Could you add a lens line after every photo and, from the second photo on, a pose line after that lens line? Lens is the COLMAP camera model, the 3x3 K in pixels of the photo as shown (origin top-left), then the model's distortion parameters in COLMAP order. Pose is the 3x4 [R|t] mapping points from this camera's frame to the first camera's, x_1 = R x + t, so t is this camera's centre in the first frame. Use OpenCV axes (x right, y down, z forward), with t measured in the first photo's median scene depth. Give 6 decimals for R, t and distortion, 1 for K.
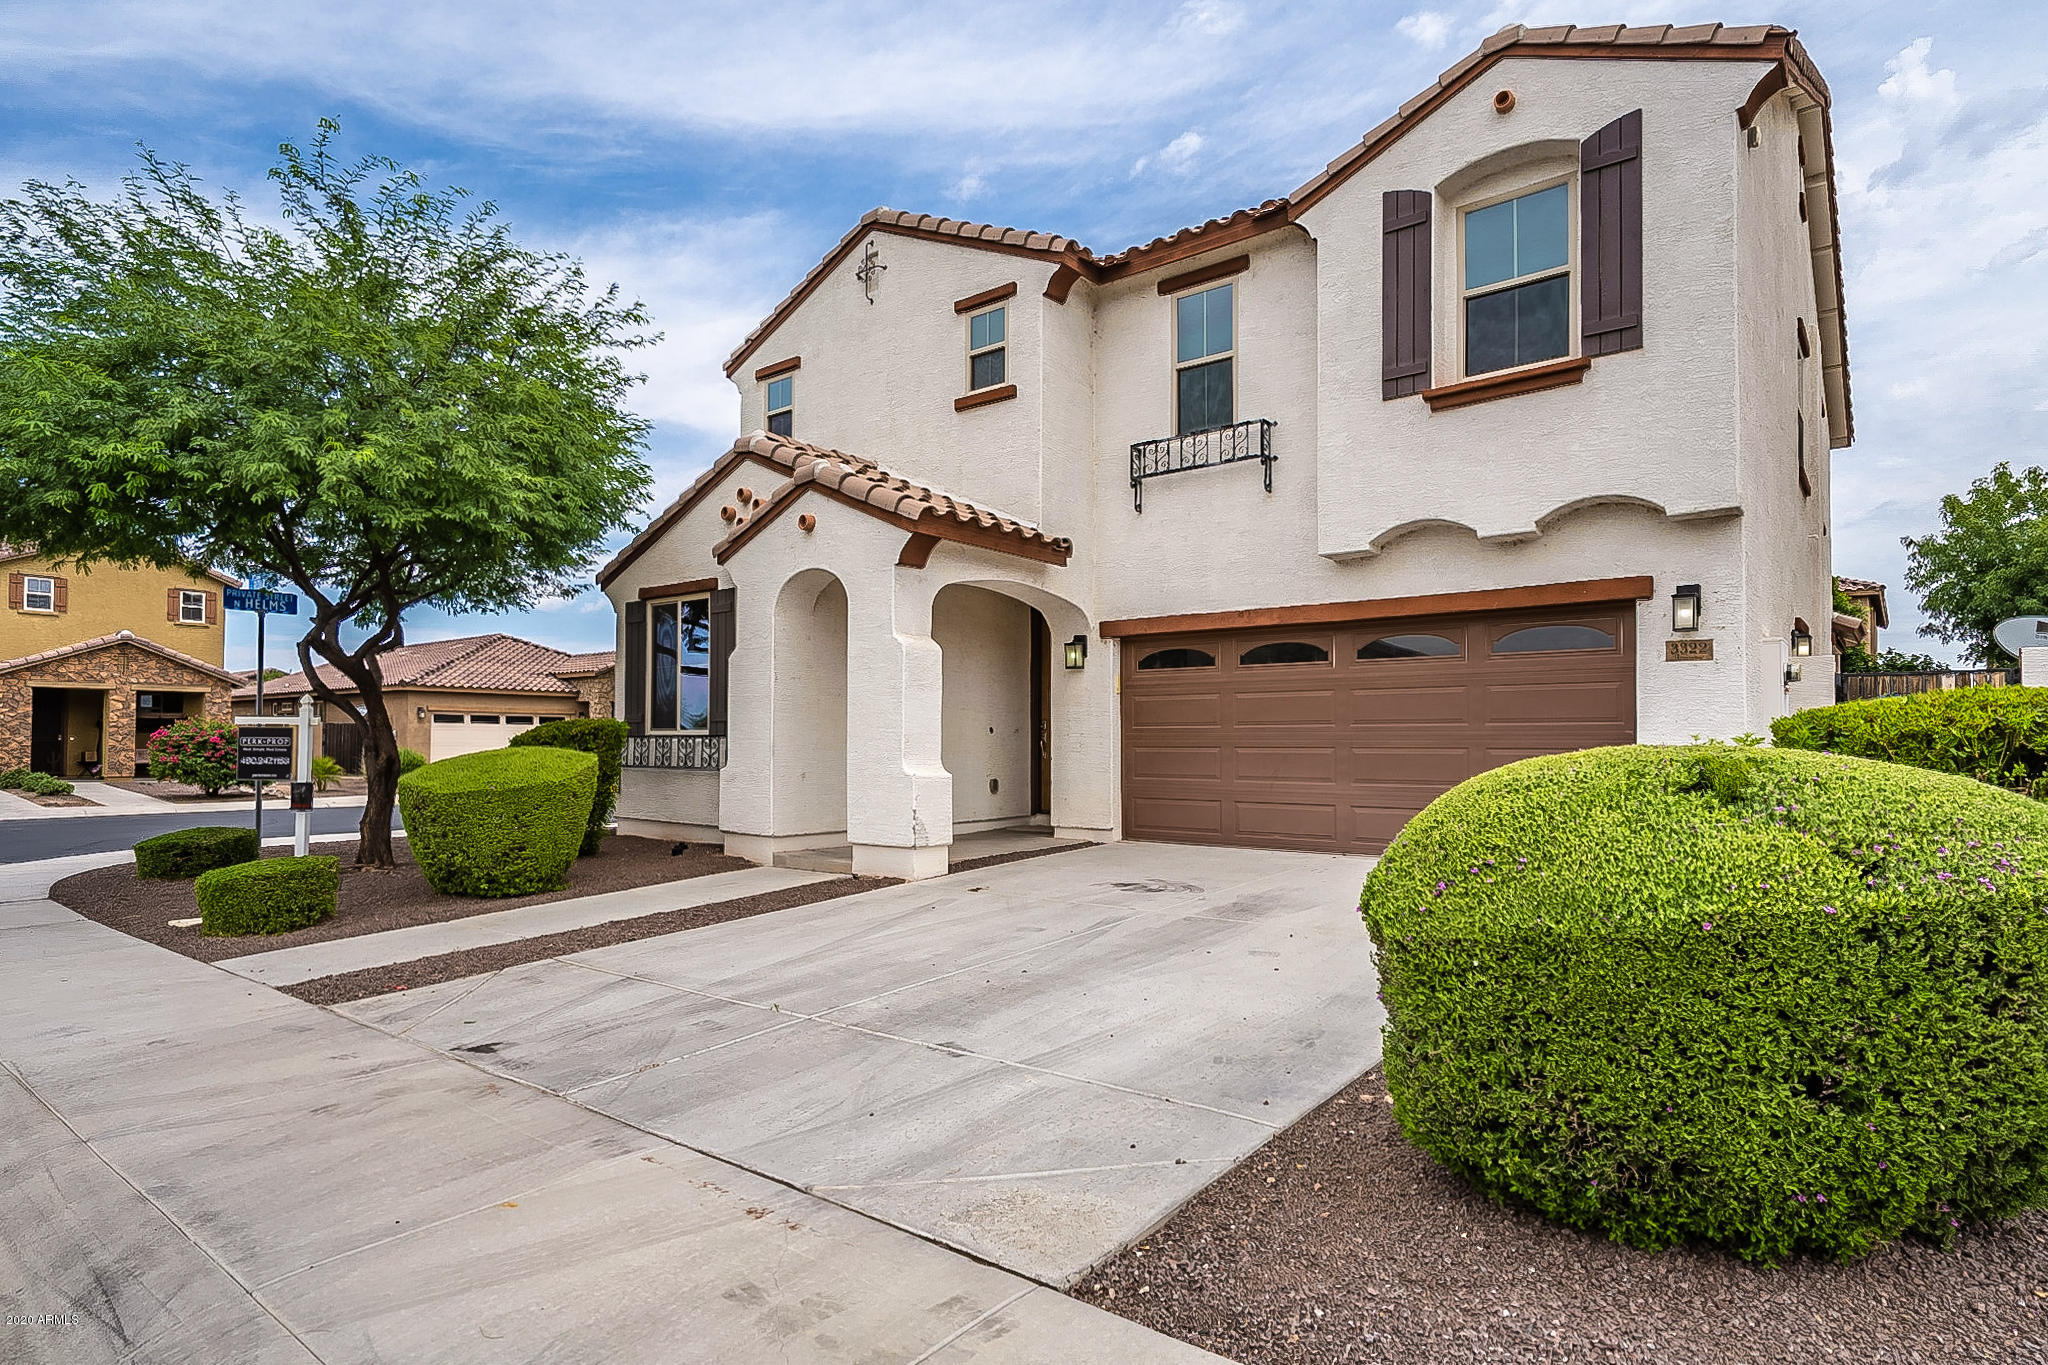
lens RADIAL K [[1105.7, 0, 1026.9], [0, 1105.7, 691.5], [0, 0, 1]] dist [0.001424, 0.000166]
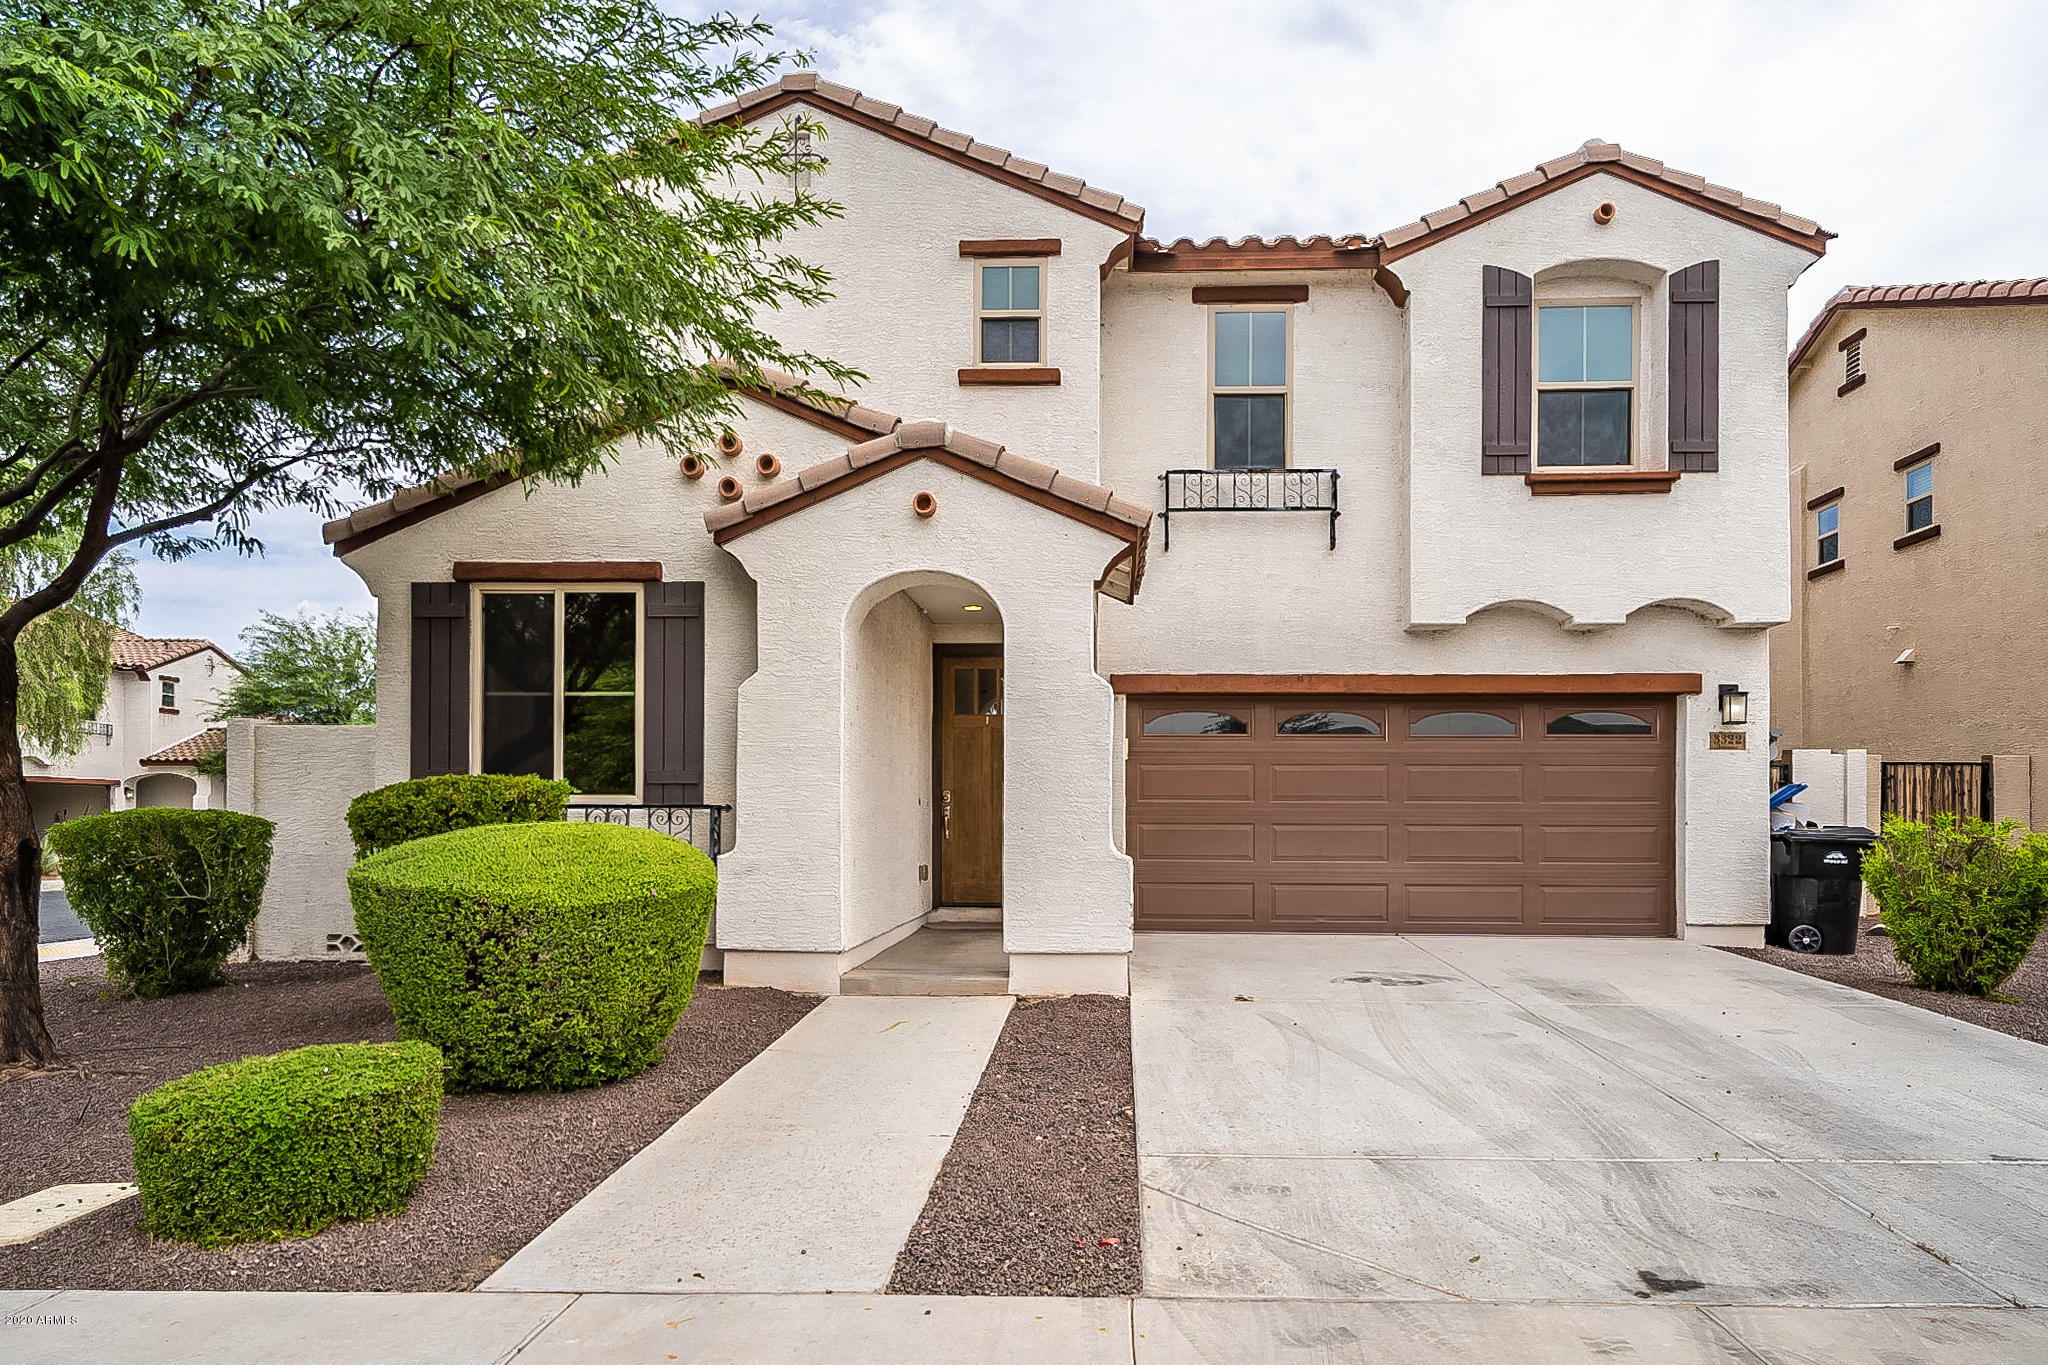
lens RADIAL K [[1241.5, 0, 987.2], [0, 1241.5, 785.2], [0, 0, 1]] dist [0.003448, 0.001307]
pose [[0.798140, 0.020755, 0.602114, -0.651887], [-0.030747, 0.999507, 0.006304, 0.020139], [-0.601686, -0.023545, 0.798385, 0.345906]]
